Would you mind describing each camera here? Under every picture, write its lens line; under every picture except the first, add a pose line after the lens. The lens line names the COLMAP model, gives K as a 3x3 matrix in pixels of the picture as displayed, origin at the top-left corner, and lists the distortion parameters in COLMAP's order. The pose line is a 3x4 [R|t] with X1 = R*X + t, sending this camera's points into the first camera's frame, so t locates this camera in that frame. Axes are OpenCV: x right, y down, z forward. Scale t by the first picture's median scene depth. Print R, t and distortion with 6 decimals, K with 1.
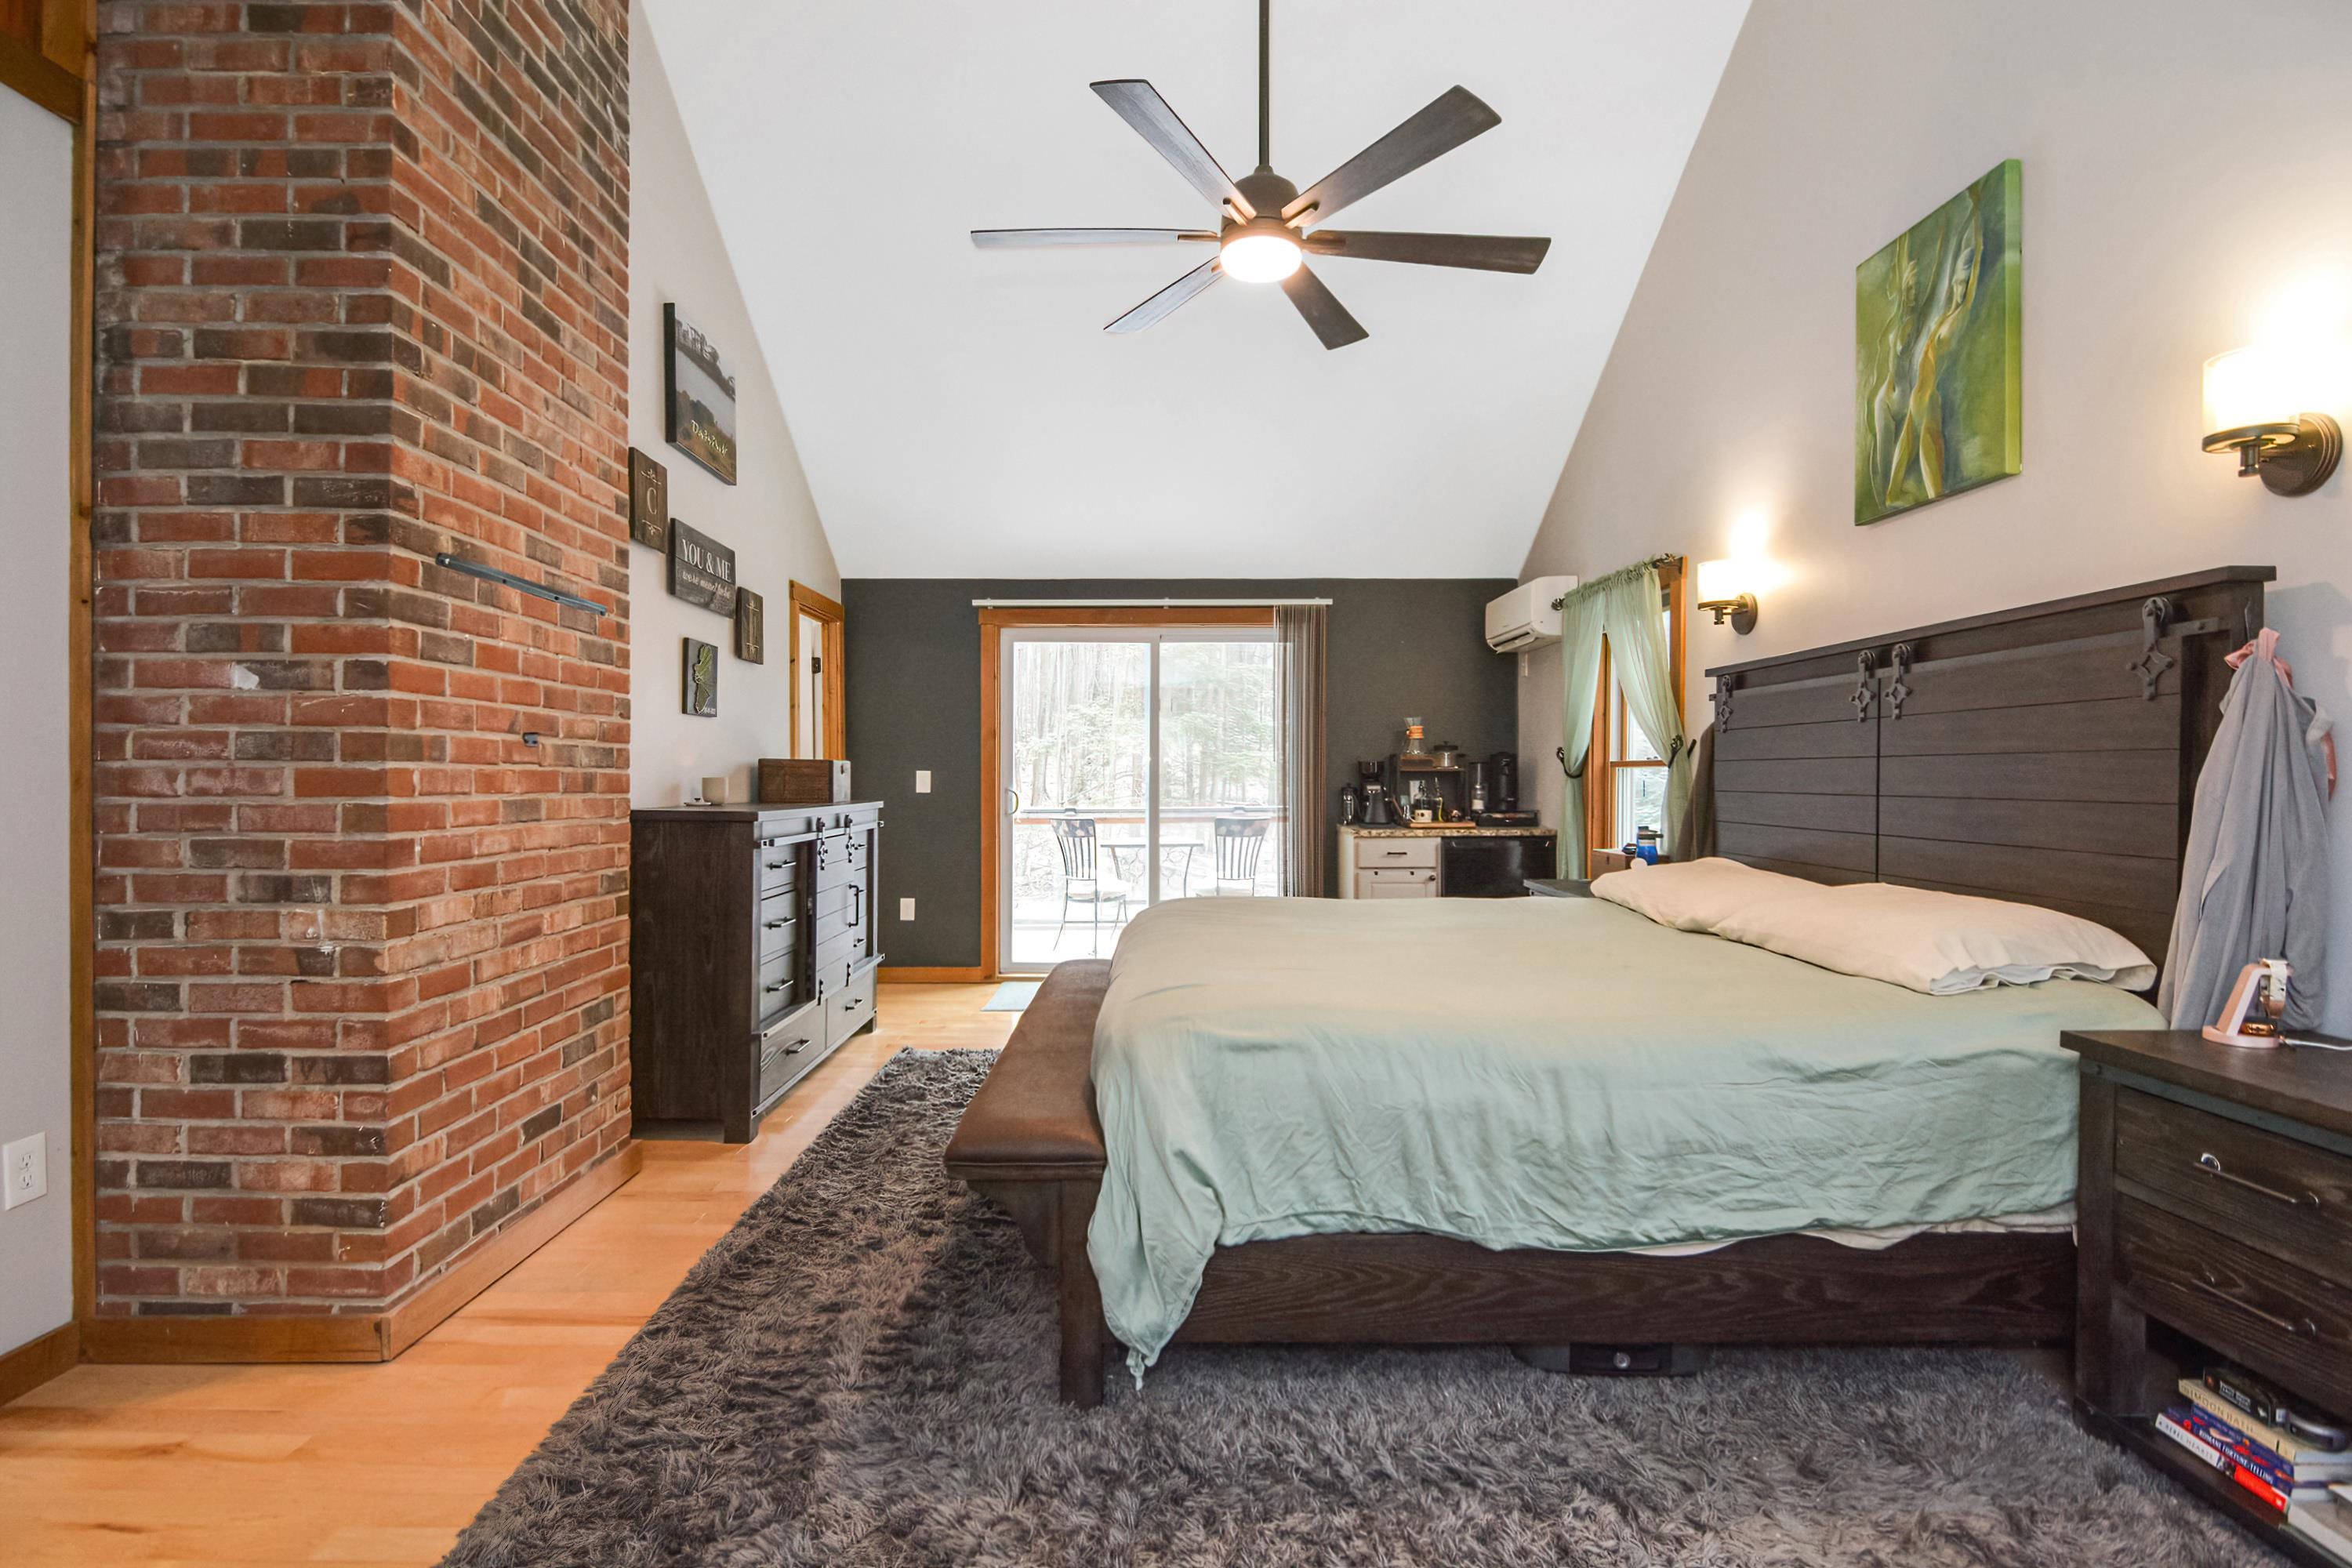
lens RADIAL K [[1149.6, 0, 1188.2], [0, 1149.6, 800.9], [0, 0, 1]] dist [-0.006034, -0.005790]
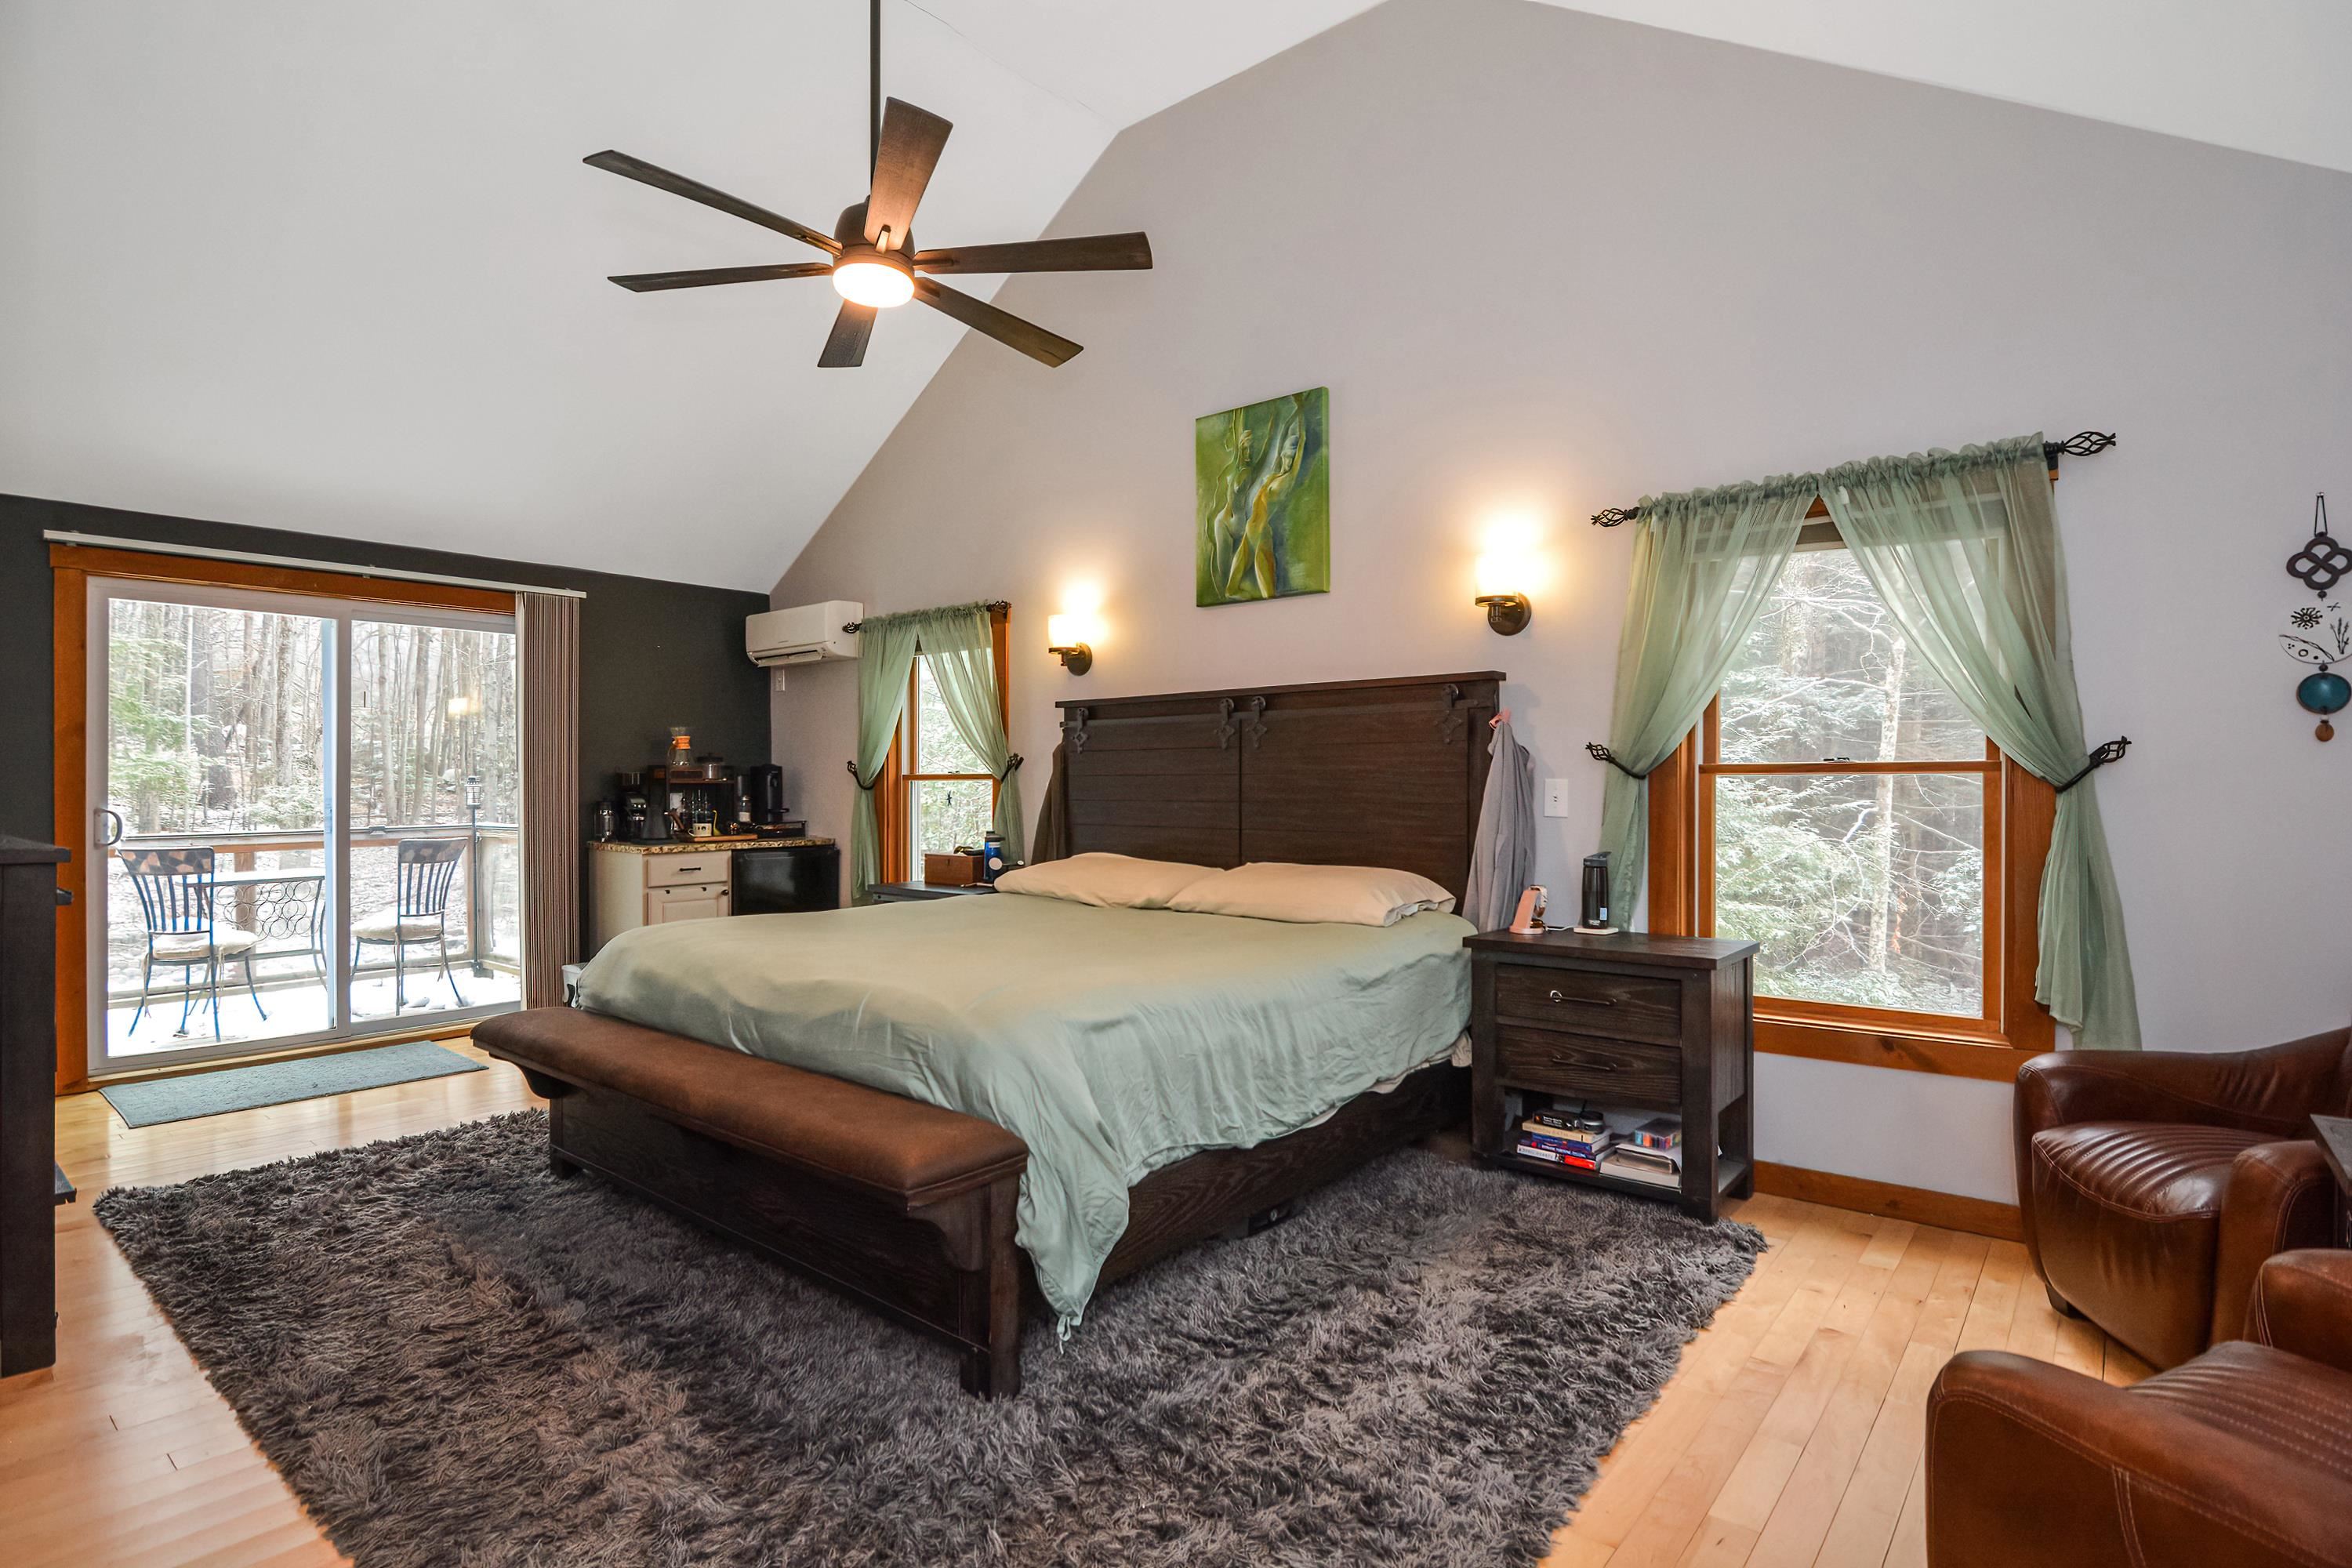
lens RADIAL K [[1149.6, 0, 1171.2], [0, 1149.6, 793.3], [0, 0, 1]] dist [-0.006034, -0.005790]
pose [[0.657577, -0.005427, 0.753368, -0.523387], [0.018121, 0.999799, -0.008614, -0.004256], [-0.753170, 0.019316, 0.657543, 0.129533]]
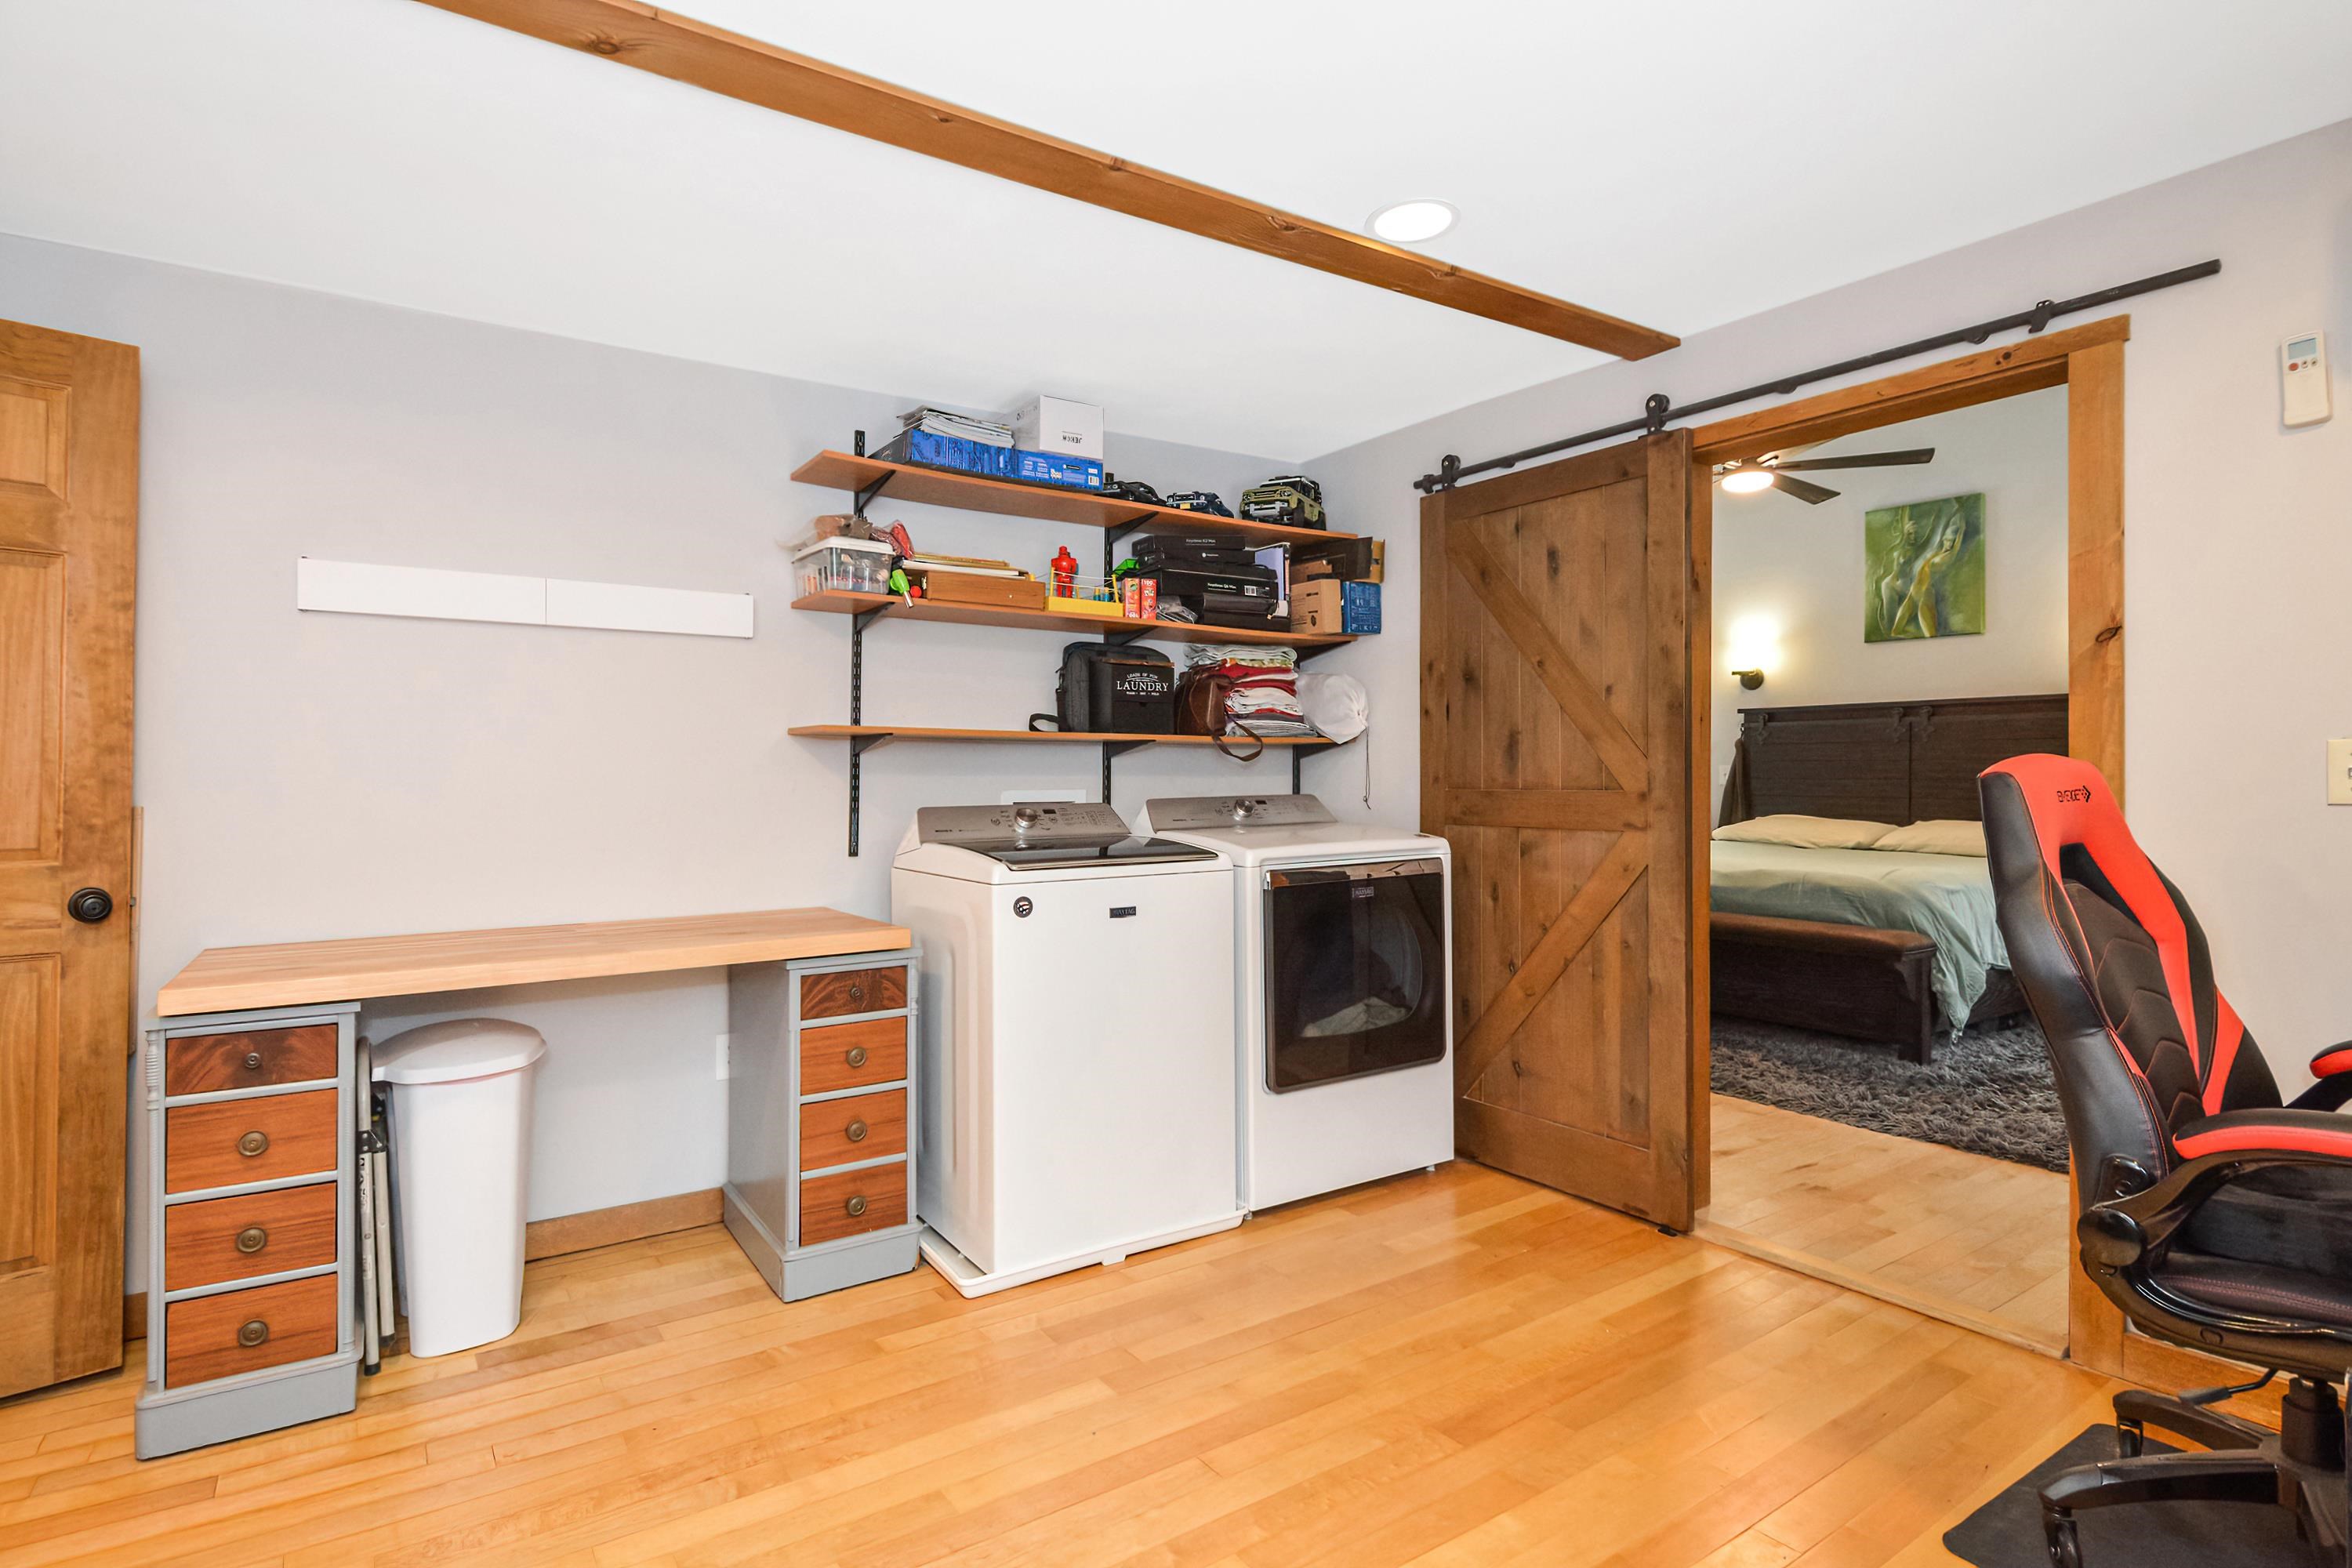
lens RADIAL K [[1170.2, 0, 1171.0], [0, 1170.2, 788.8], [0, 0, 1]] dist [-0.022989, 0.000255]
pose [[0.841778, -0.006358, 0.539787, -1.638563], [0.011331, 0.999918, -0.005893, 0.010761], [-0.539706, 0.011077, 0.841781, -0.037050]]
